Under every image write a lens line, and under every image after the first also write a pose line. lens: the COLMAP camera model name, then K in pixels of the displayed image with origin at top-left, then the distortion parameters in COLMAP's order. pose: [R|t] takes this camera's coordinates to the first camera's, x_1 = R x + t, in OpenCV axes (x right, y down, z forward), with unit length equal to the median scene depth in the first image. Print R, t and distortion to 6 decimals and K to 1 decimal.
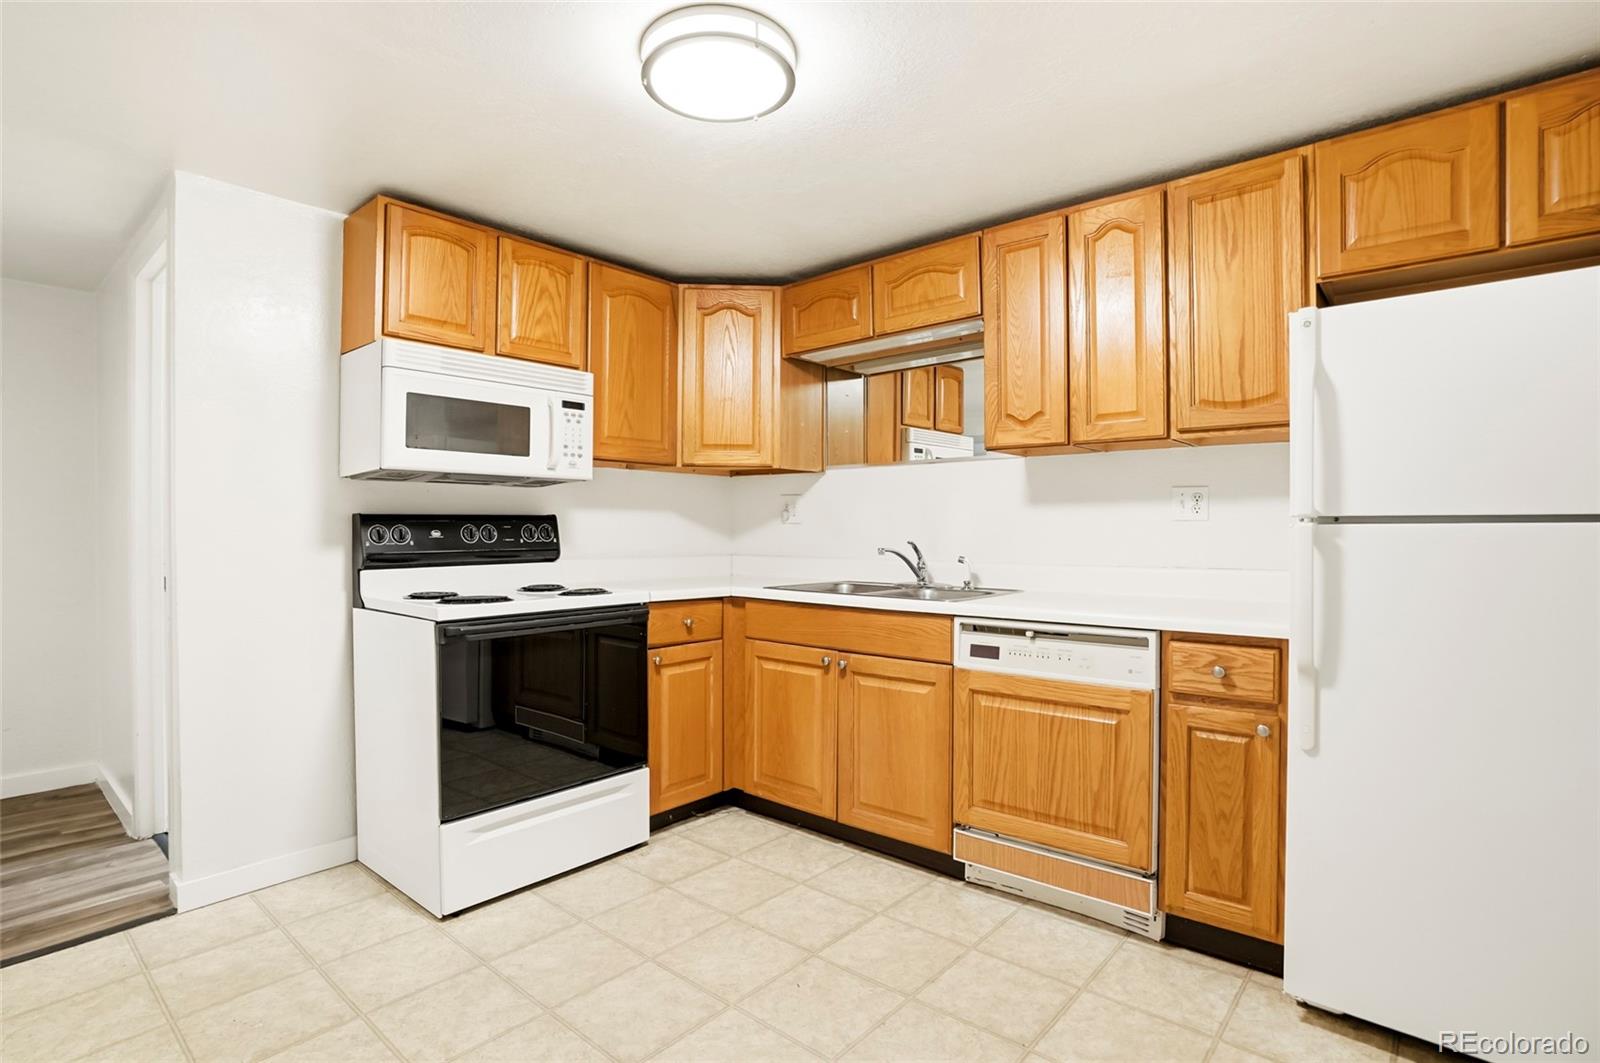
lens RADIAL K [[810.3, 0, 800.0], [0, 810.3, 531.5], [0, 0, 1]] dist [-0.078523, 0.049982]
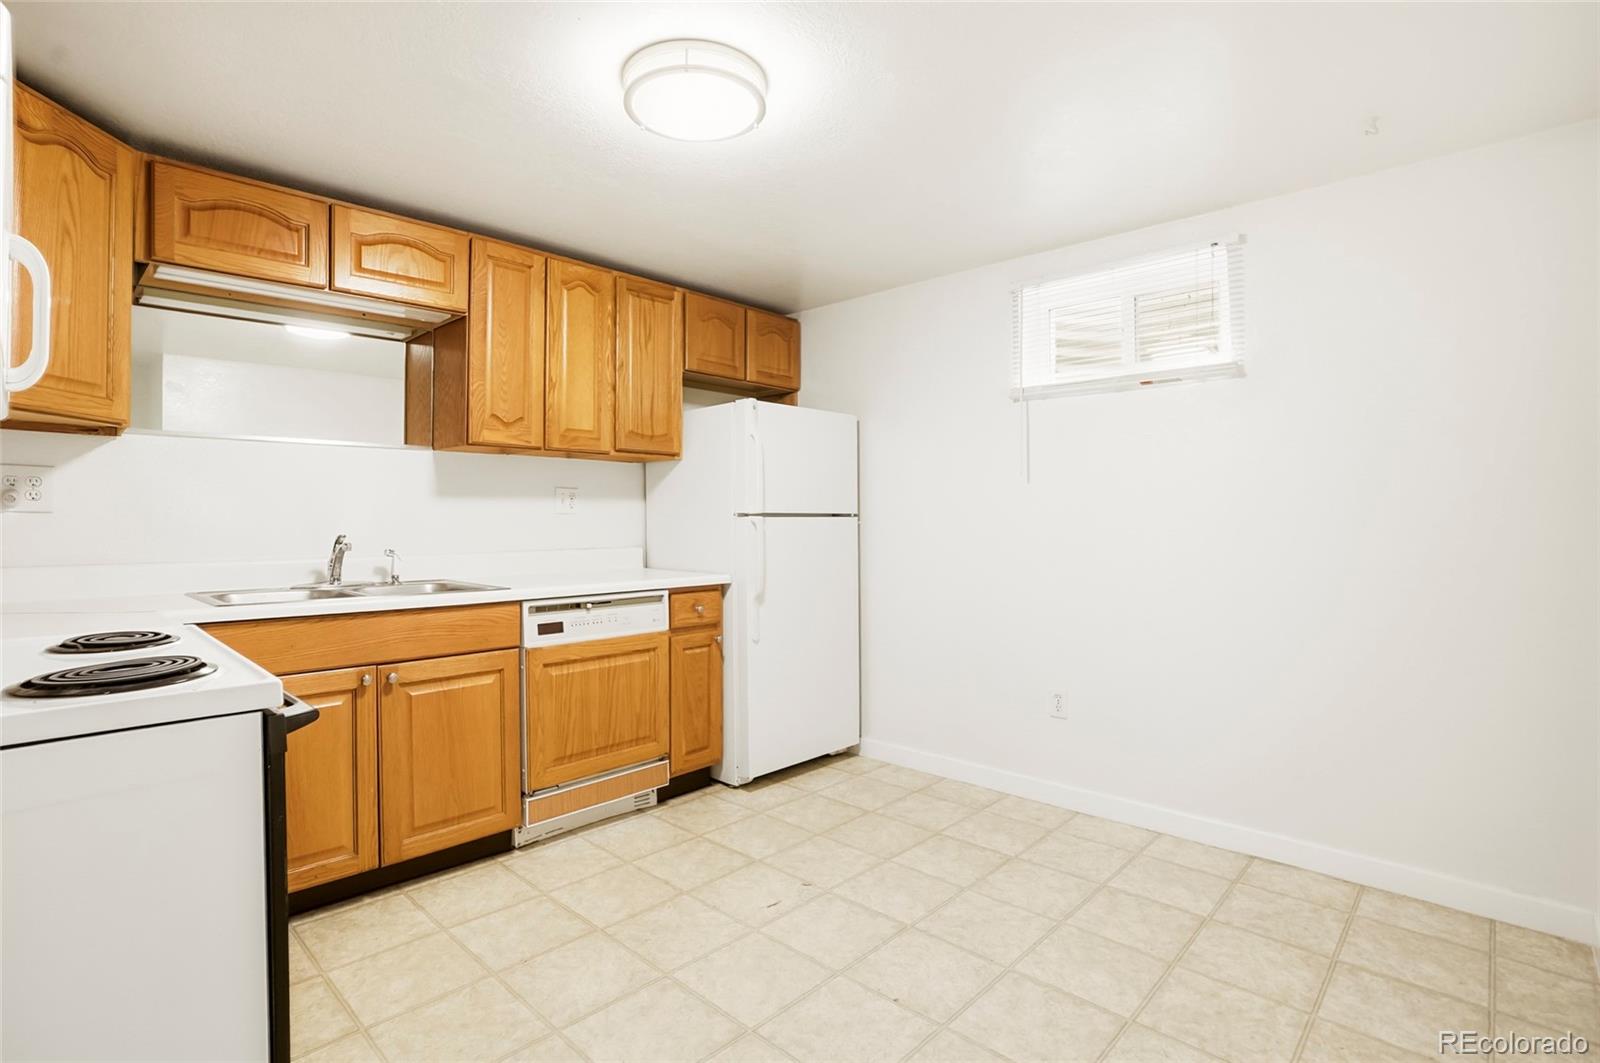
lens RADIAL K [[767.0, 0, 800.0], [0, 767.0, 531.5], [0, 0, 1]] dist [-0.052121, 0.000117]
pose [[0.032253, -0.010676, 0.999423, -0.856896], [0.008049, 0.999913, 0.010422, 0.005166], [-0.999447, 0.007708, 0.032336, 0.637083]]
